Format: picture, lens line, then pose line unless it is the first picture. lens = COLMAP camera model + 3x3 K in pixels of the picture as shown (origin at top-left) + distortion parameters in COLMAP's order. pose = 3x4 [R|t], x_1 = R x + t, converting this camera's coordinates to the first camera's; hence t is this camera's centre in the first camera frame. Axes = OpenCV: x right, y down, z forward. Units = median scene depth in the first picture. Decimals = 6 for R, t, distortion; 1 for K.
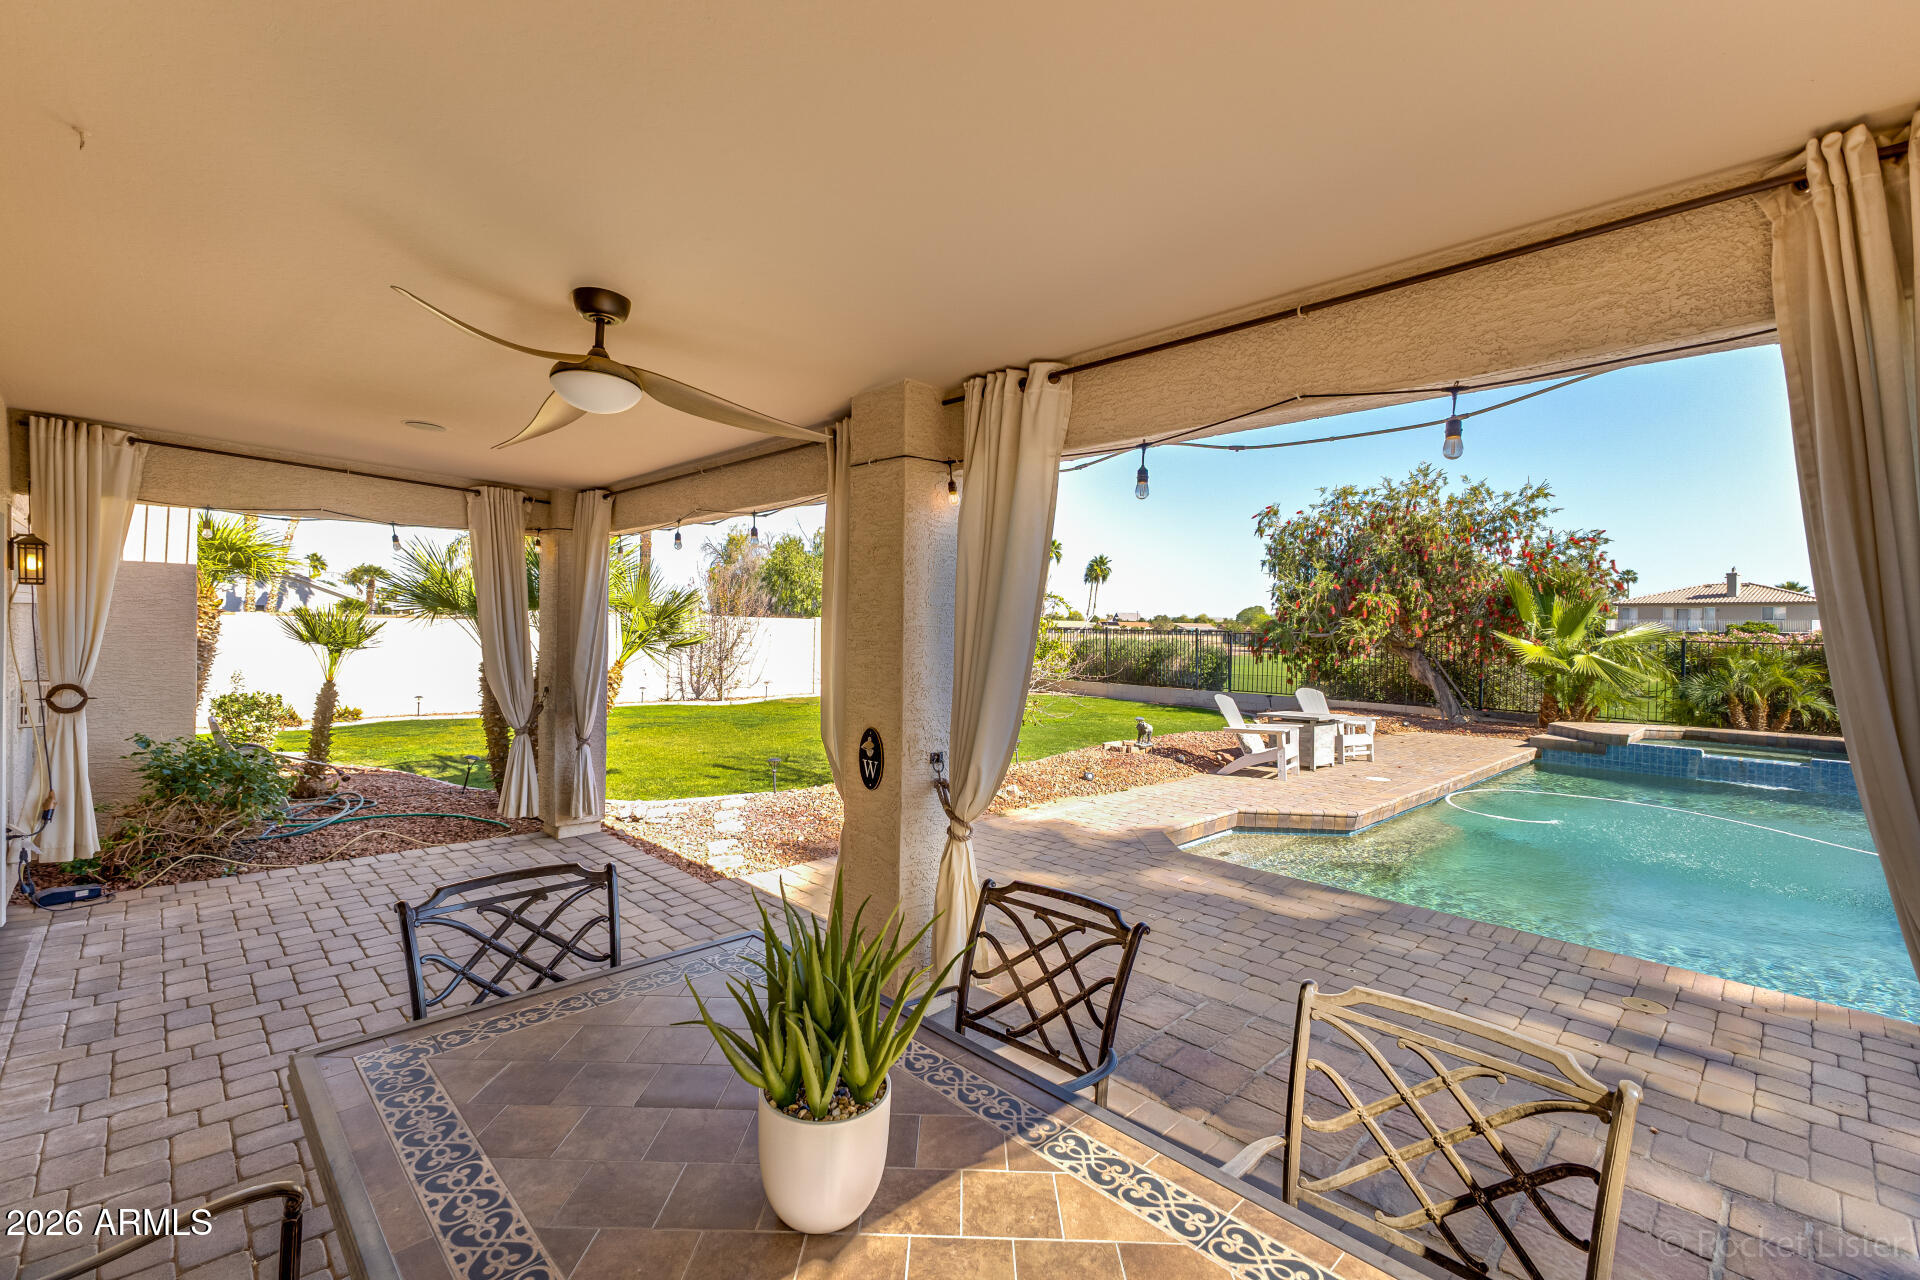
lens RADIAL K [[828.6, 0, 960.0], [0, 828.6, 640.0], [0, 0, 1]] dist [0.008428, -0.000105]
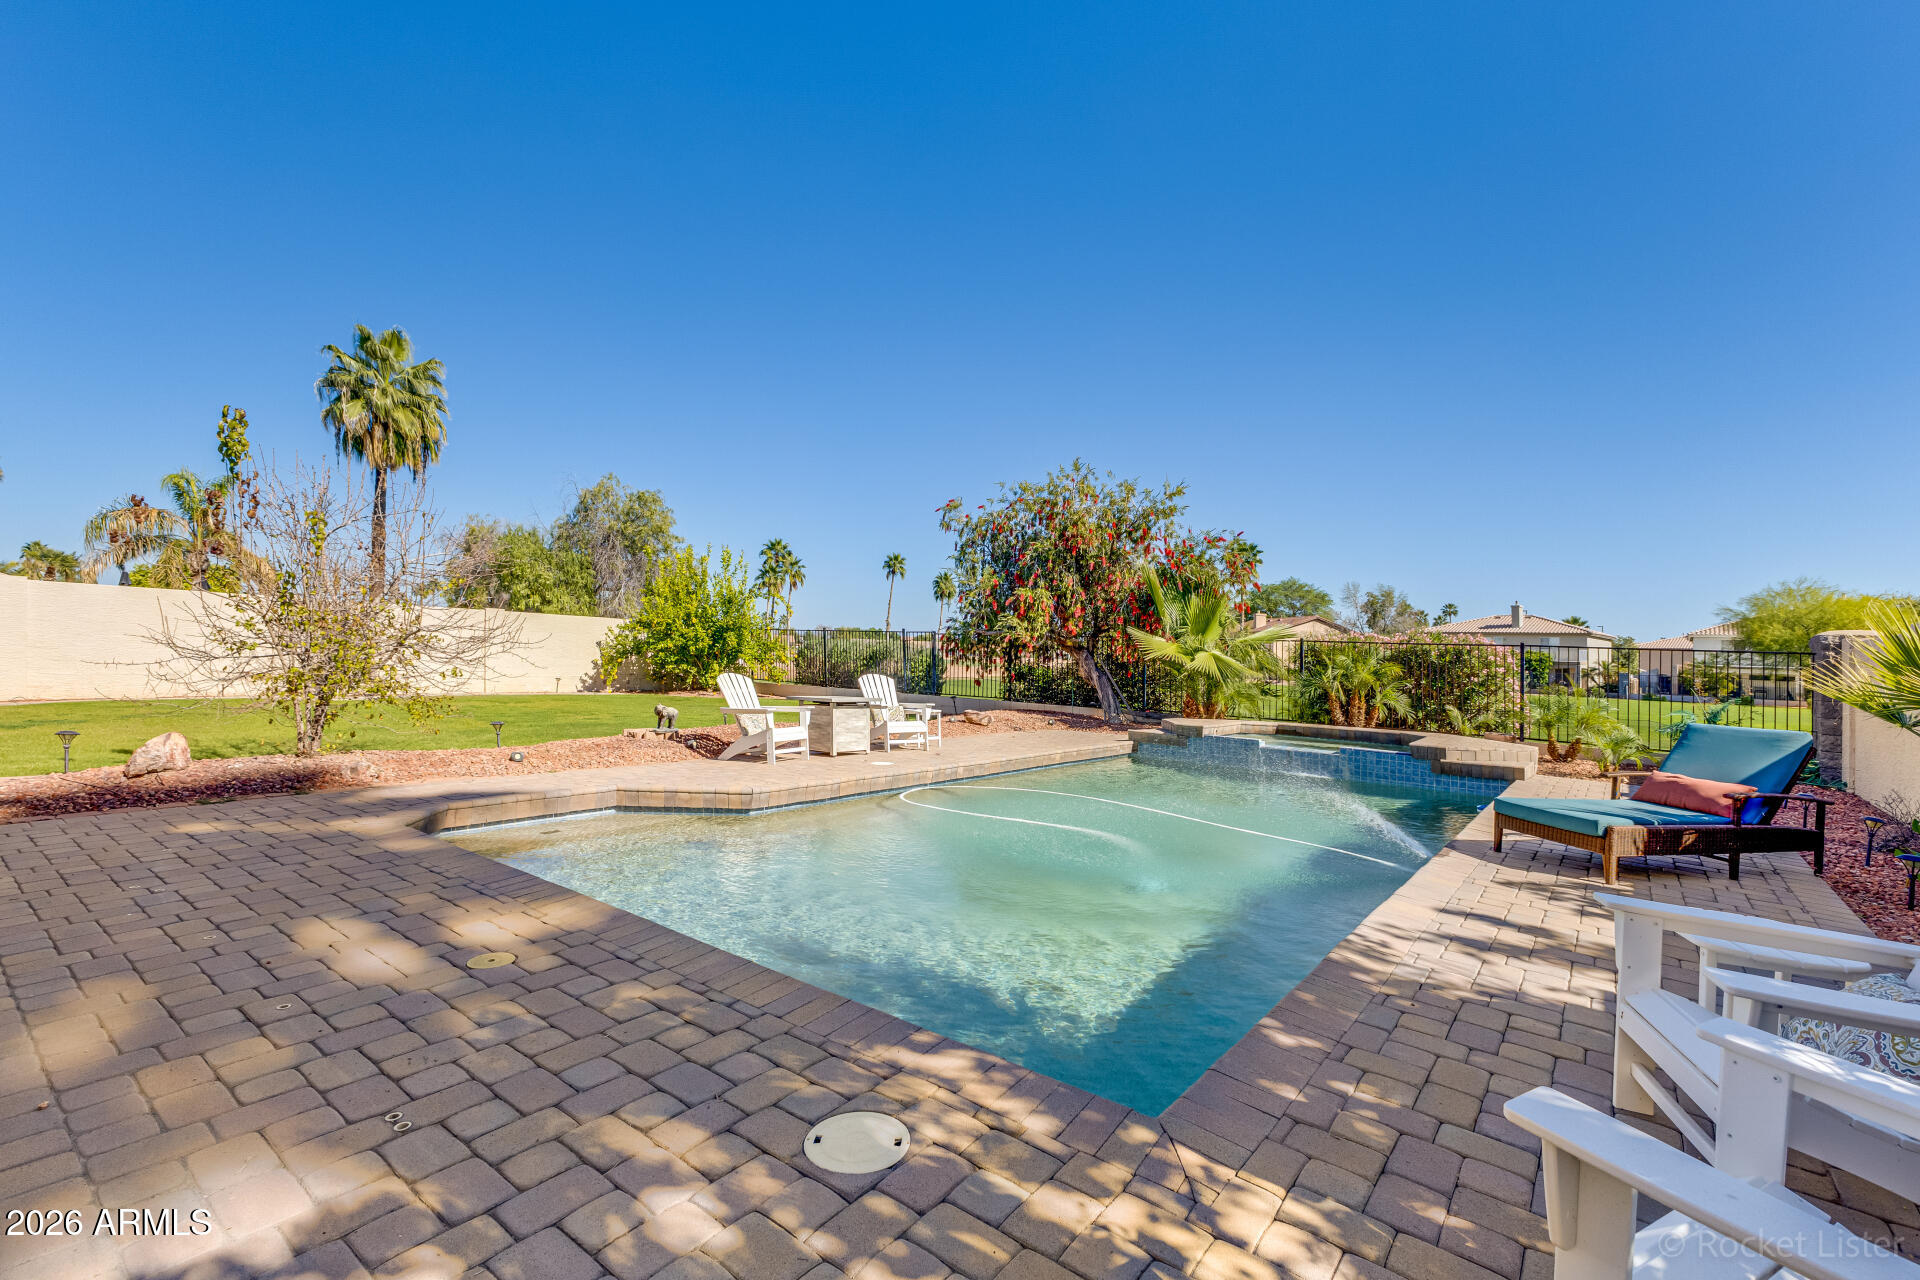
lens RADIAL K [[854.2, 0, 960.0], [0, 854.2, 640.0], [0, 0, 1]] dist [0.007230, 0.000087]
pose [[0.990348, 0.019695, 0.137195, 0.295103], [-0.015963, 0.999473, -0.028254, 0.035230], [-0.137680, 0.025791, 0.990141, 0.020692]]
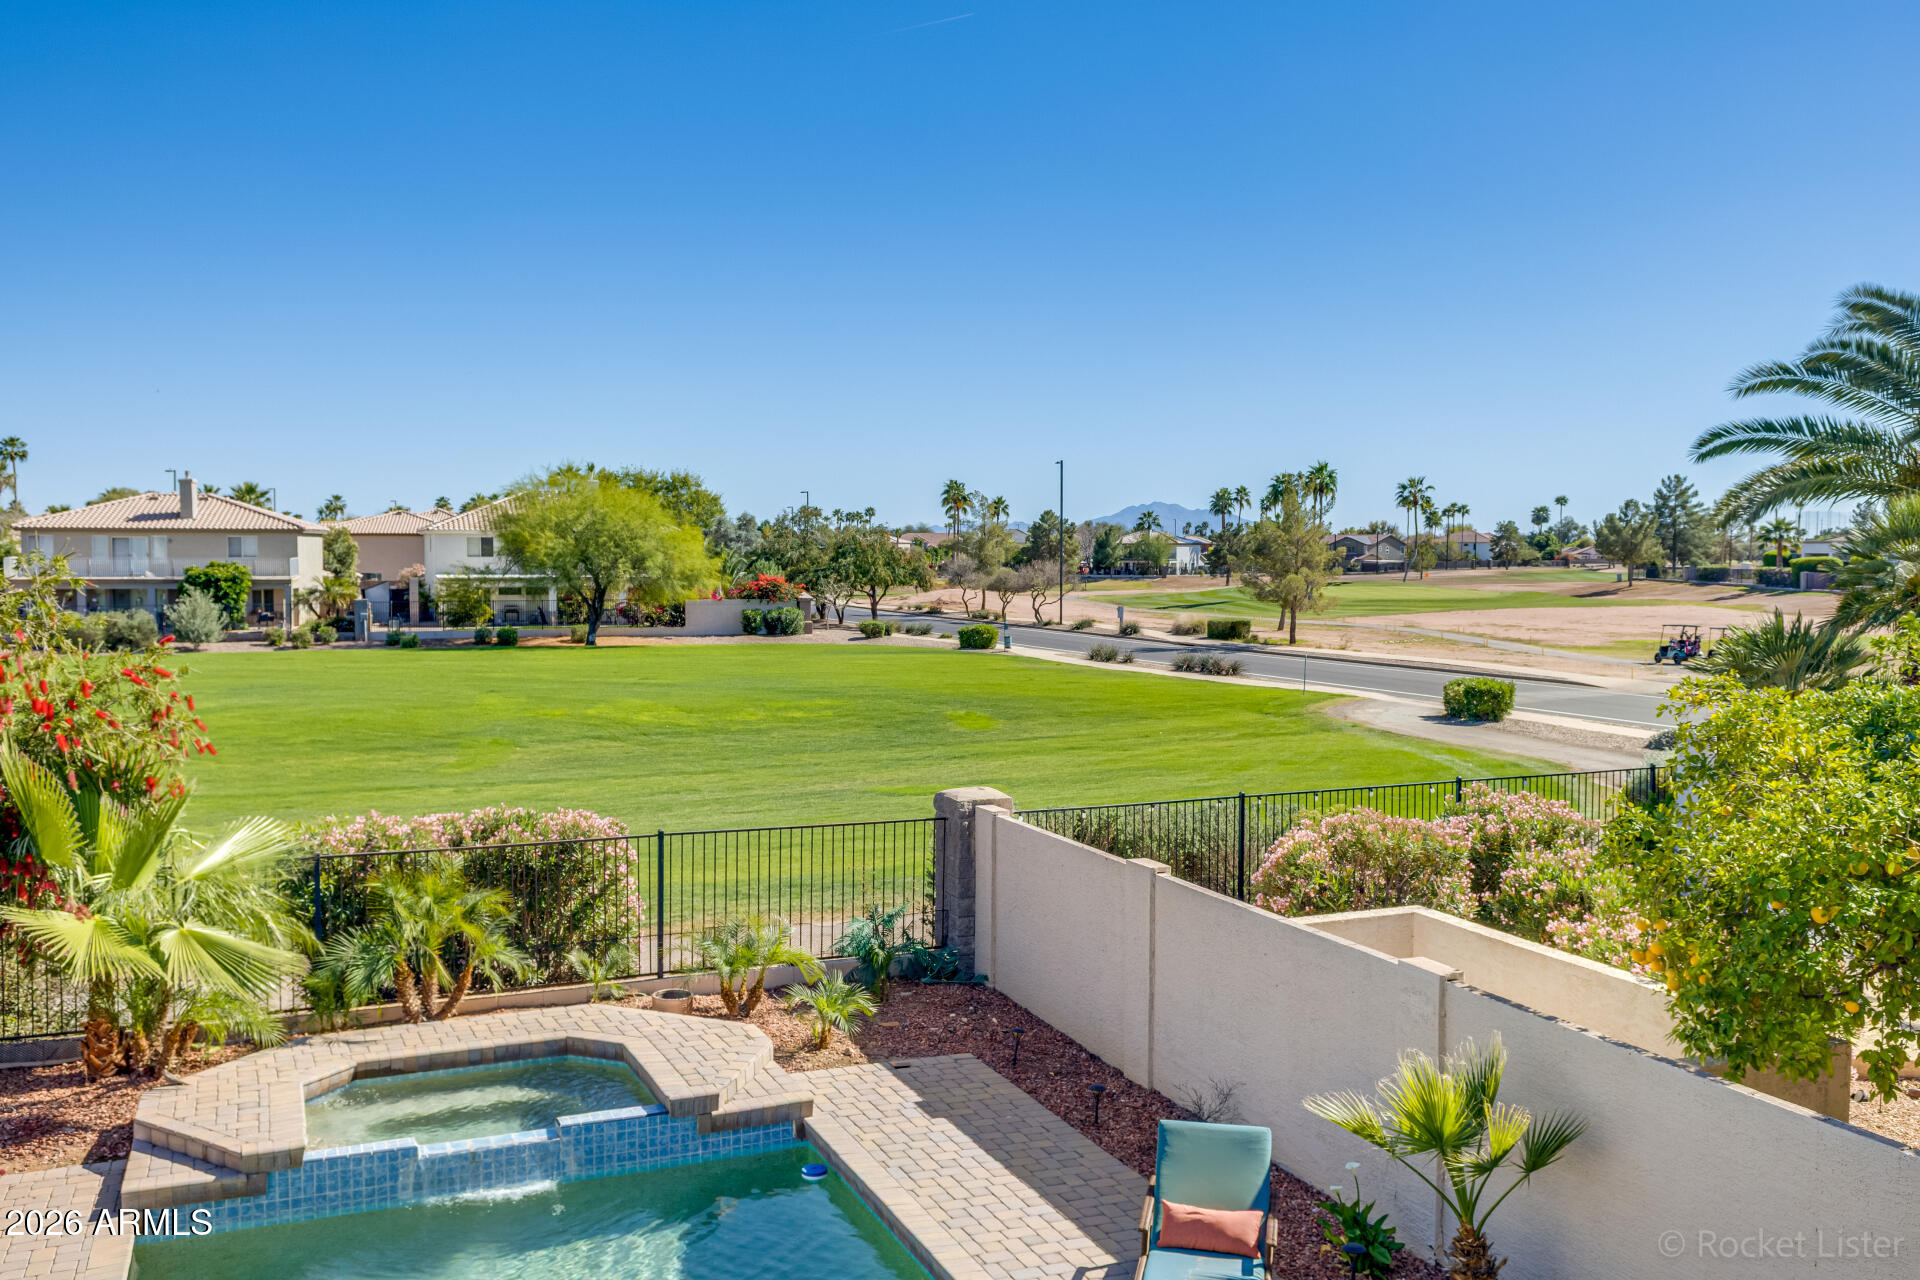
lens RADIAL K [[1634.3, 0, 960.0], [0, 1634.3, 640.0], [0, 0, 1]] dist [0.028459, -0.050223]
pose [[0.356273, -0.068846, 0.931842, 0.040729], [0.008658, 0.997482, 0.070386, -0.199526], [-0.934342, -0.017009, 0.355972, 0.231330]]
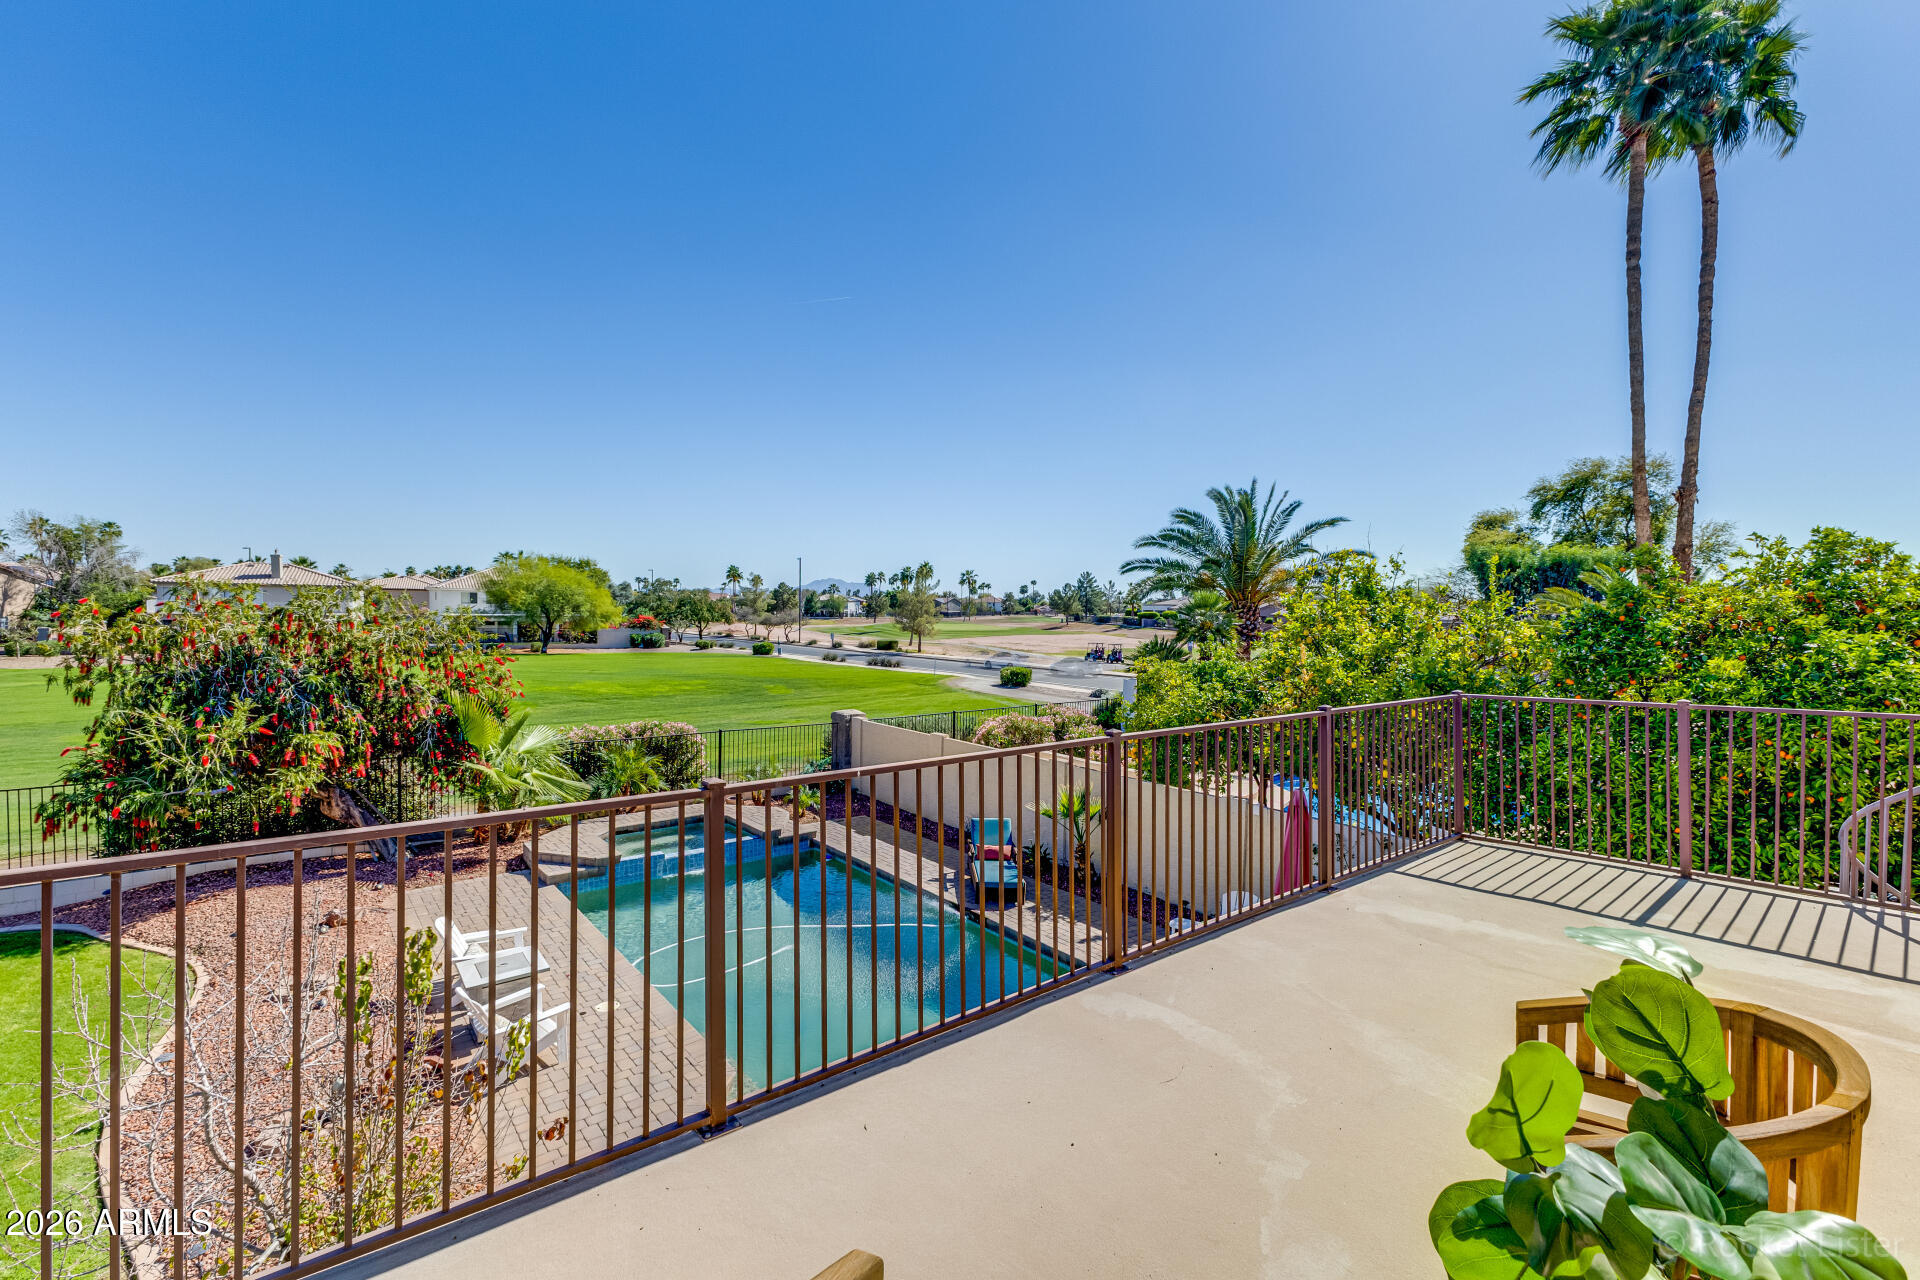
lens RADIAL K [[863.3, 0, 979.7], [0, 863.3, 635.7], [0, 0, 1]] dist [0.003354, 0.000374]
pose [[0.074367, -0.051067, 0.995923, -0.297706], [-0.010231, 0.998596, 0.051968, -0.212358], [-0.997178, -0.014054, 0.073740, 0.317788]]
